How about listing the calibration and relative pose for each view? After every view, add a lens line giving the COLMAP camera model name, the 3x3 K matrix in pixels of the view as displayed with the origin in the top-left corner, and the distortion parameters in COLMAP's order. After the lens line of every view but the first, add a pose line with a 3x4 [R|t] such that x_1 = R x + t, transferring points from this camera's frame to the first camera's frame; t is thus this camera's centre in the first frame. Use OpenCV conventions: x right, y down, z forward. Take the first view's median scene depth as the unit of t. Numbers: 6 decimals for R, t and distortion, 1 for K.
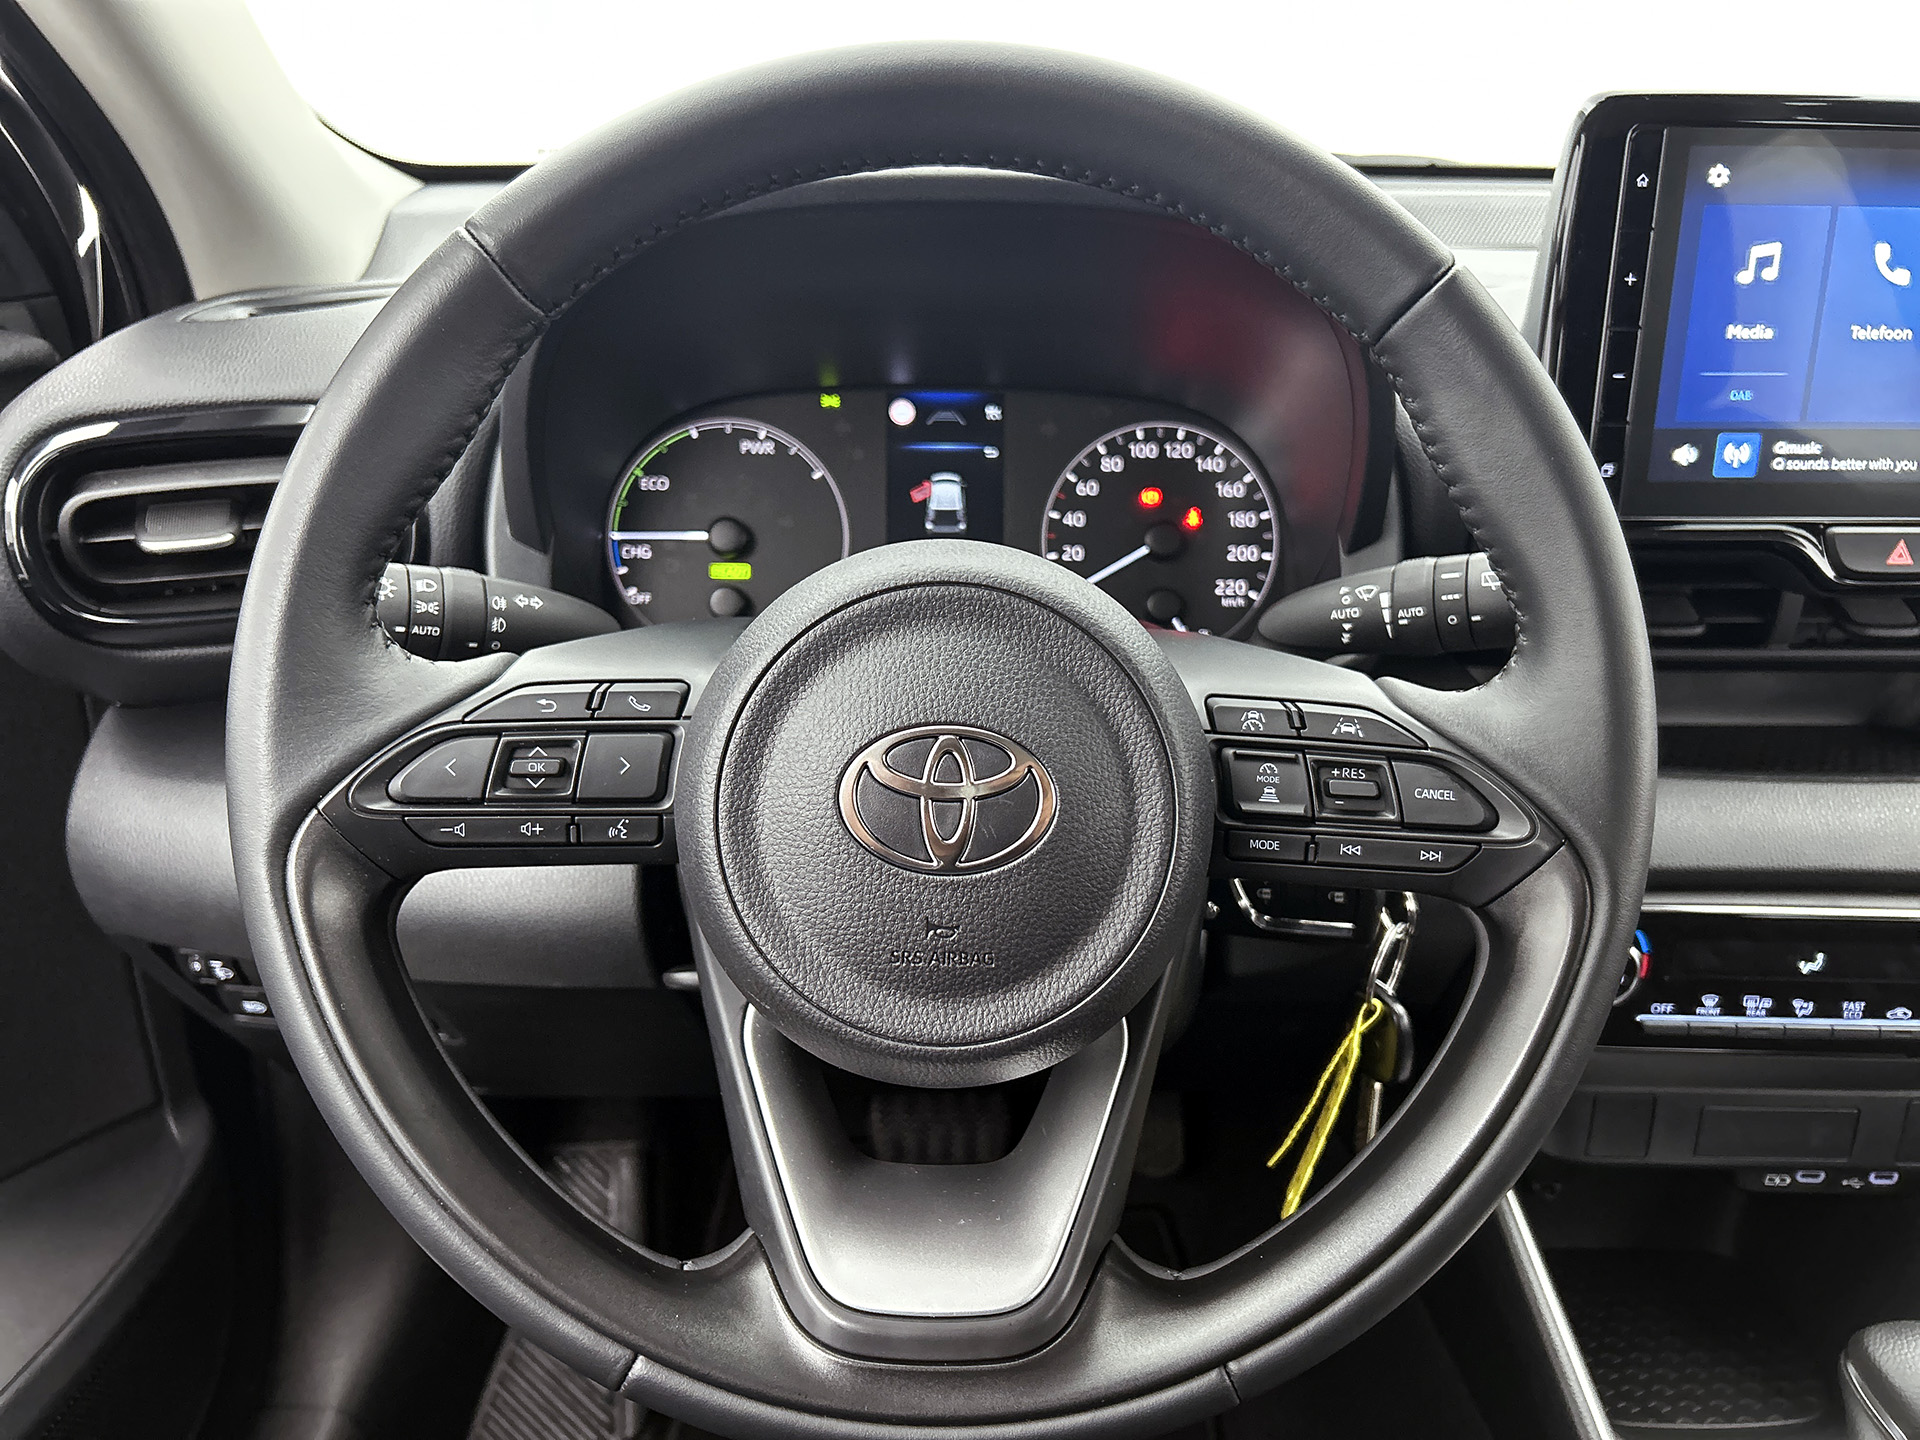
lens RADIAL K [[1477.8, 0, 941.4], [0, 1477.8, 744.8], [0, 0, 1]] dist [0.048569, -0.077551]
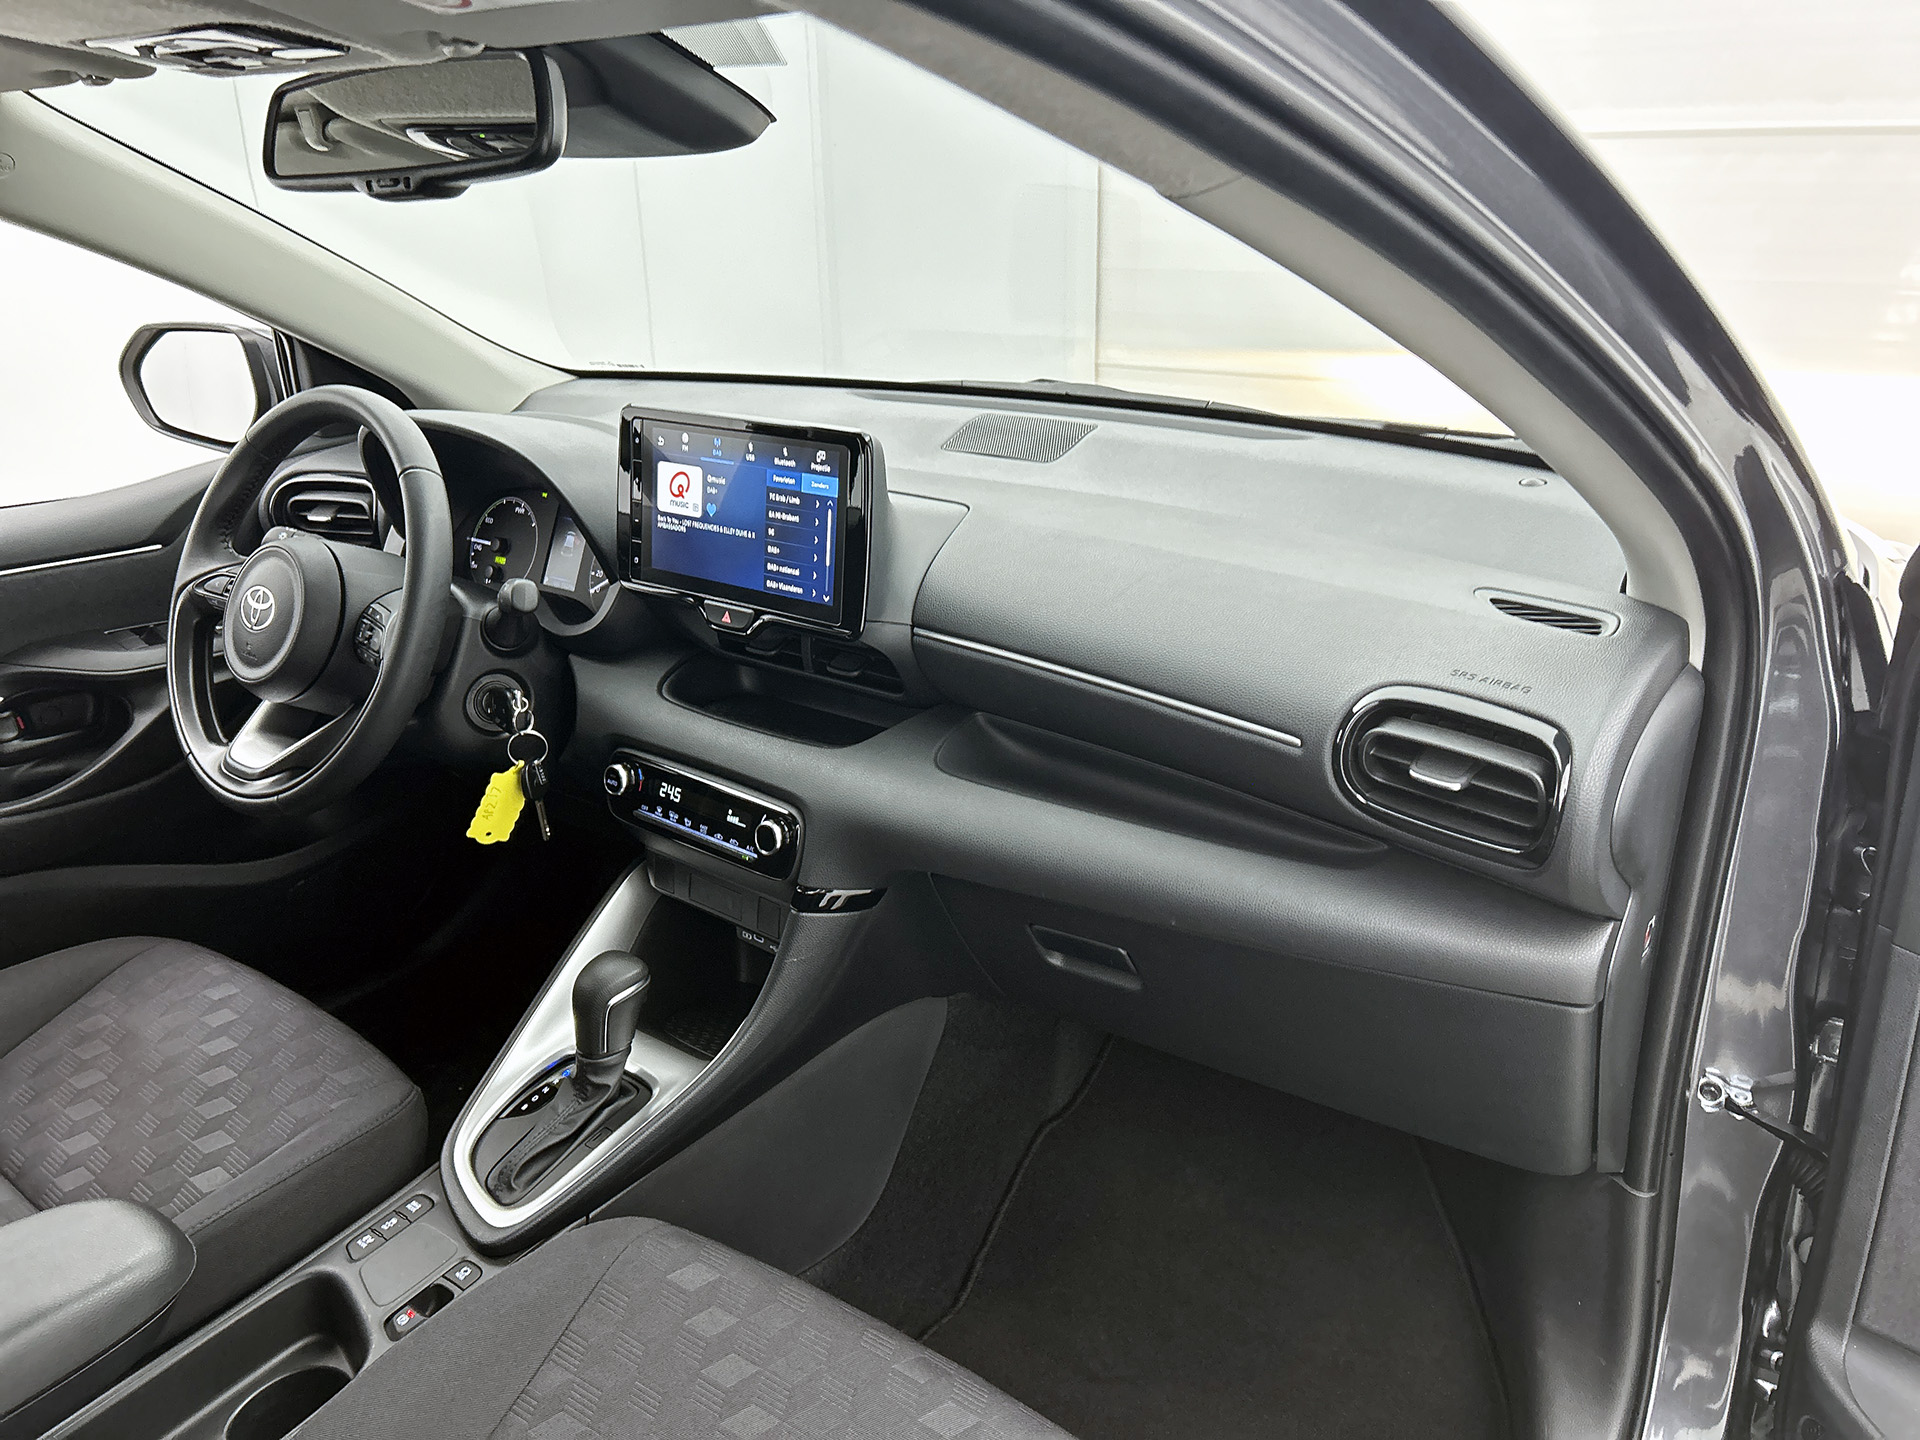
lens RADIAL K [[1477.8, 0, 979.5], [0, 1477.8, 736.1], [0, 0, 1]] dist [0.048569, -0.077551]
pose [[0.783302, 0.203640, -0.587341, 1.899036], [-0.232171, 0.972287, 0.027475, -0.088743], [0.576659, 0.114842, 0.808873, -0.433516]]
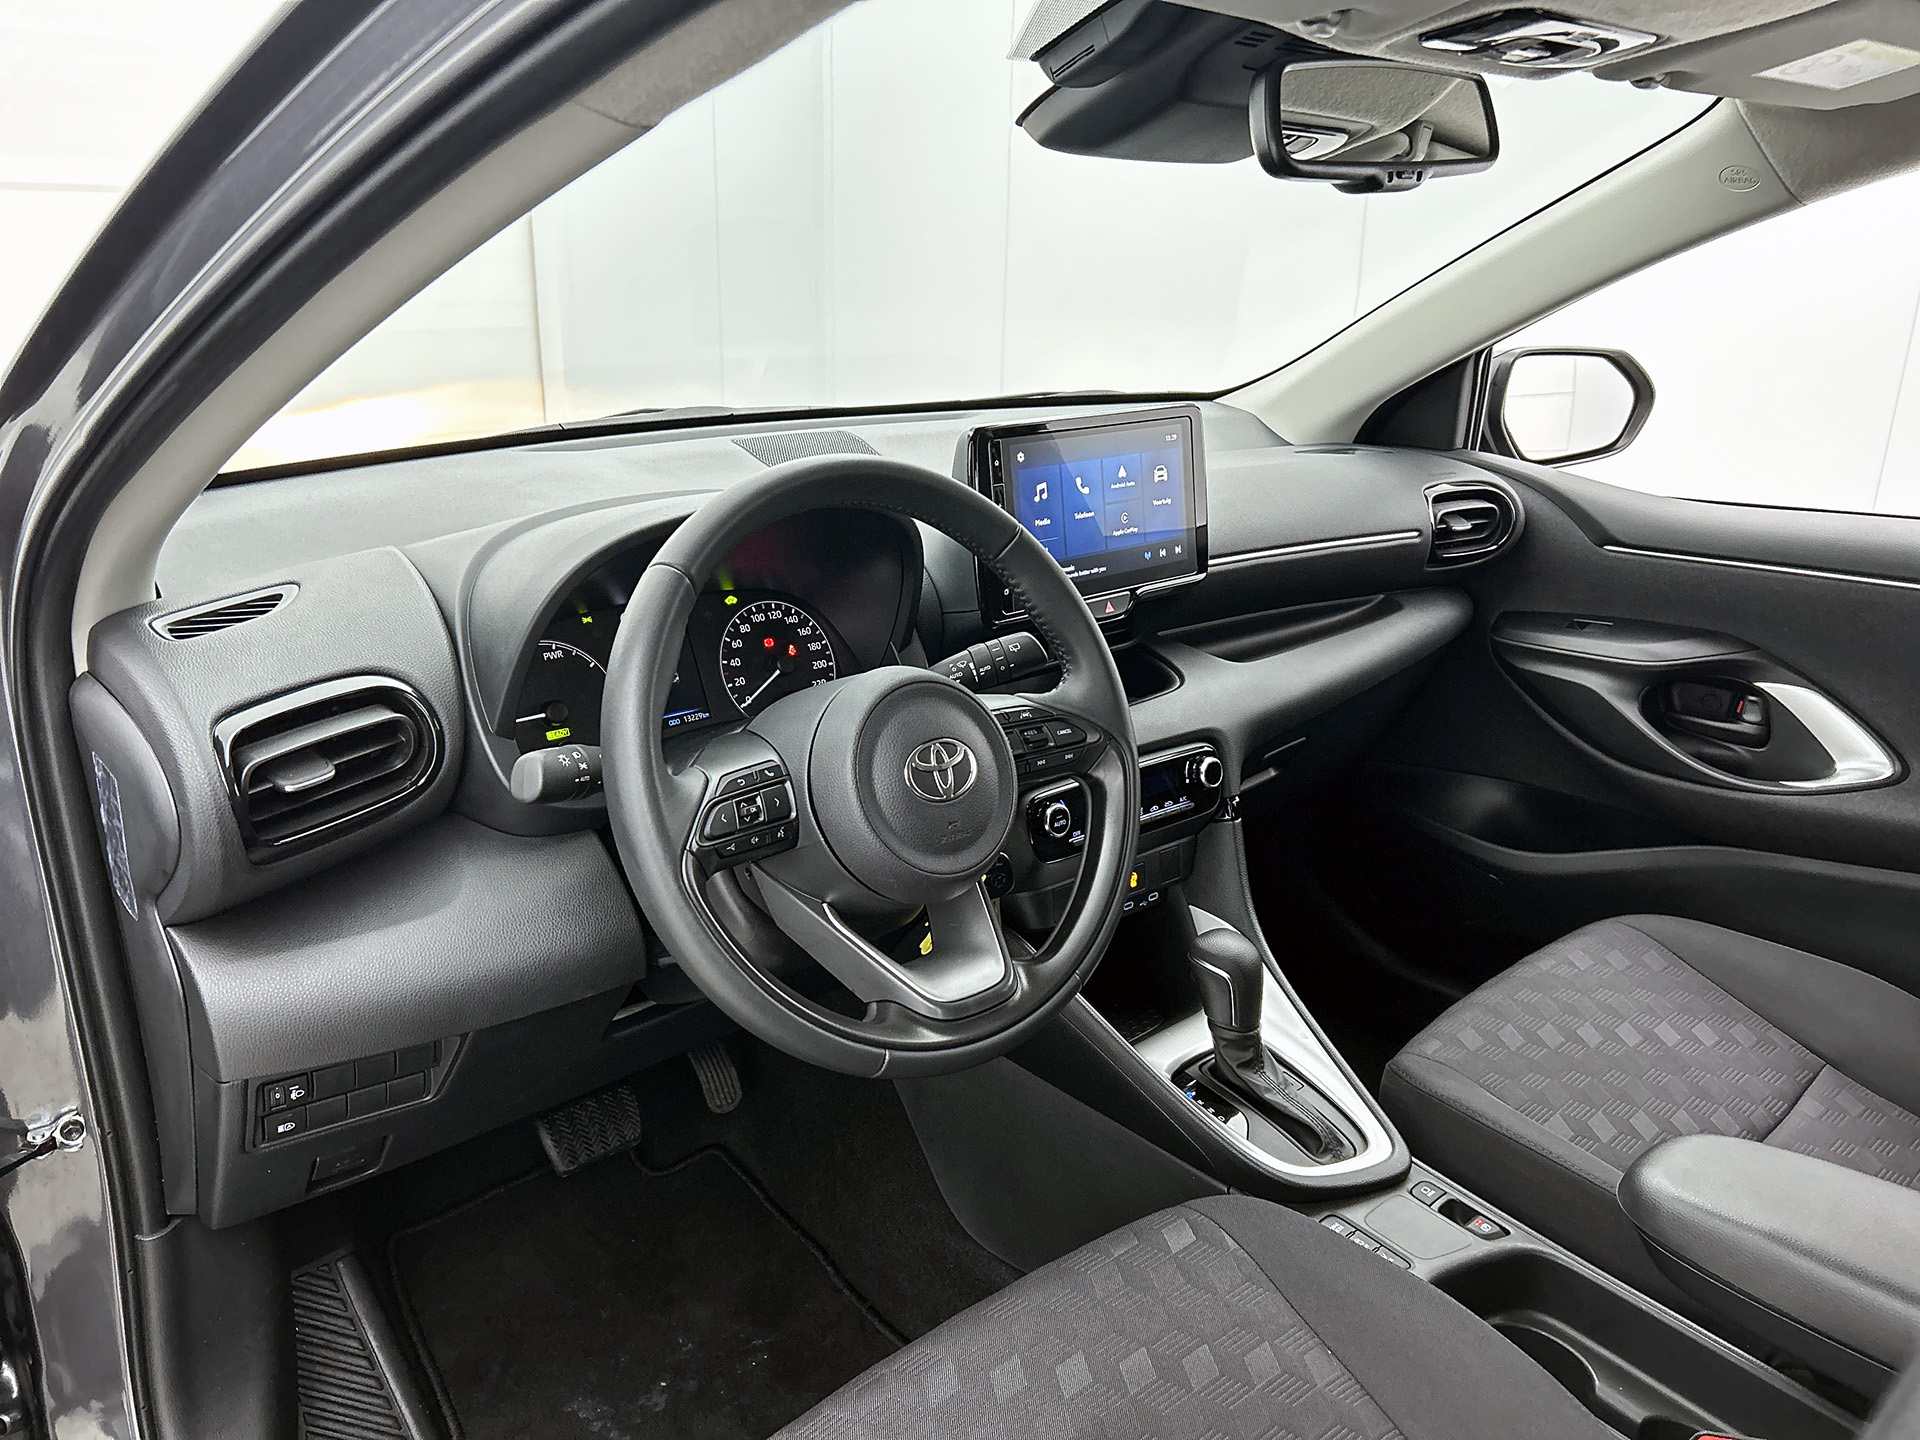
lens RADIAL K [[1477.8, 0, 986.4], [0, 1477.8, 725.8], [0, 0, 1]] dist [0.048569, -0.077551]
pose [[0.749469, -0.209532, 0.628007, -0.798764], [0.264397, 0.964394, 0.006233, -0.015670], [-0.606952, 0.161371, 0.778182, -0.510772]]
